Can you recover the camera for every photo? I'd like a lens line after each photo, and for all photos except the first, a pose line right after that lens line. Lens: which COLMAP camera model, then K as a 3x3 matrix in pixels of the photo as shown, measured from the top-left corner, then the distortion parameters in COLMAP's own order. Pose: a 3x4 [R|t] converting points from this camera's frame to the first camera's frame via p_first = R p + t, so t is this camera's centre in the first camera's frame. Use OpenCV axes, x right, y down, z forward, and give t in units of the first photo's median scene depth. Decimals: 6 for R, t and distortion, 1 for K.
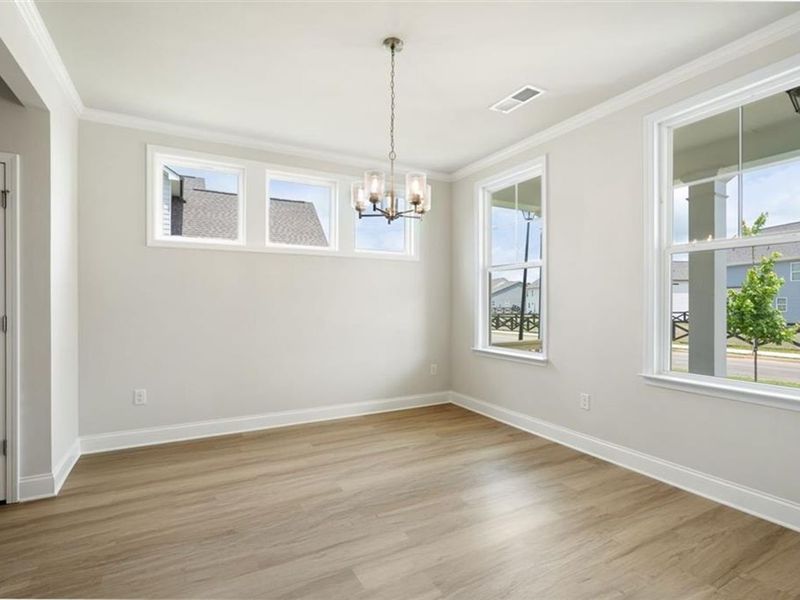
lens RADIAL K [[409.0, 0, 399.5], [0, 409.0, 302.4], [0, 0, 1]] dist [-0.003306, 0.000032]
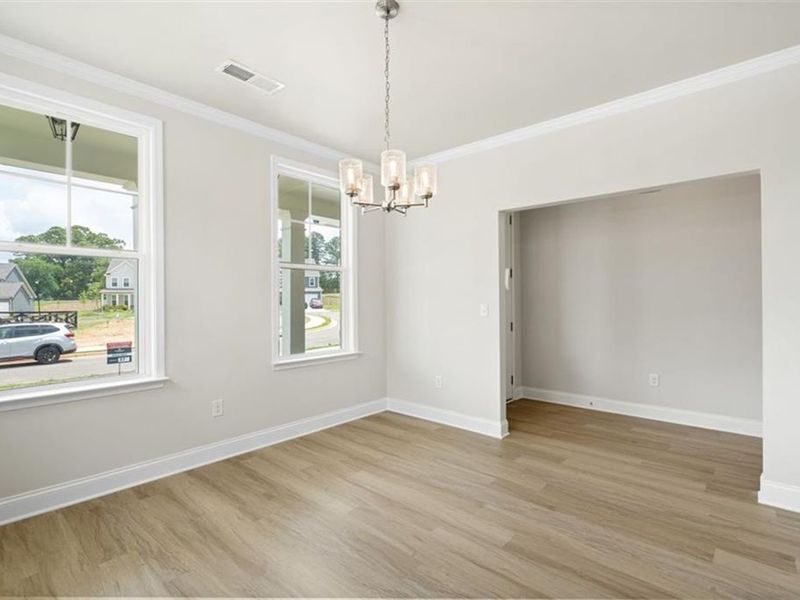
lens RADIAL K [[409.0, 0, 399.1], [0, 409.0, 296.4], [0, 0, 1]] dist [-0.003306, 0.000032]
pose [[-0.338200, -0.000500, 0.941074, -0.635300], [0.001140, 0.999999, 0.000941, -0.024214], [-0.941074, 0.001391, -0.338199, 0.970178]]
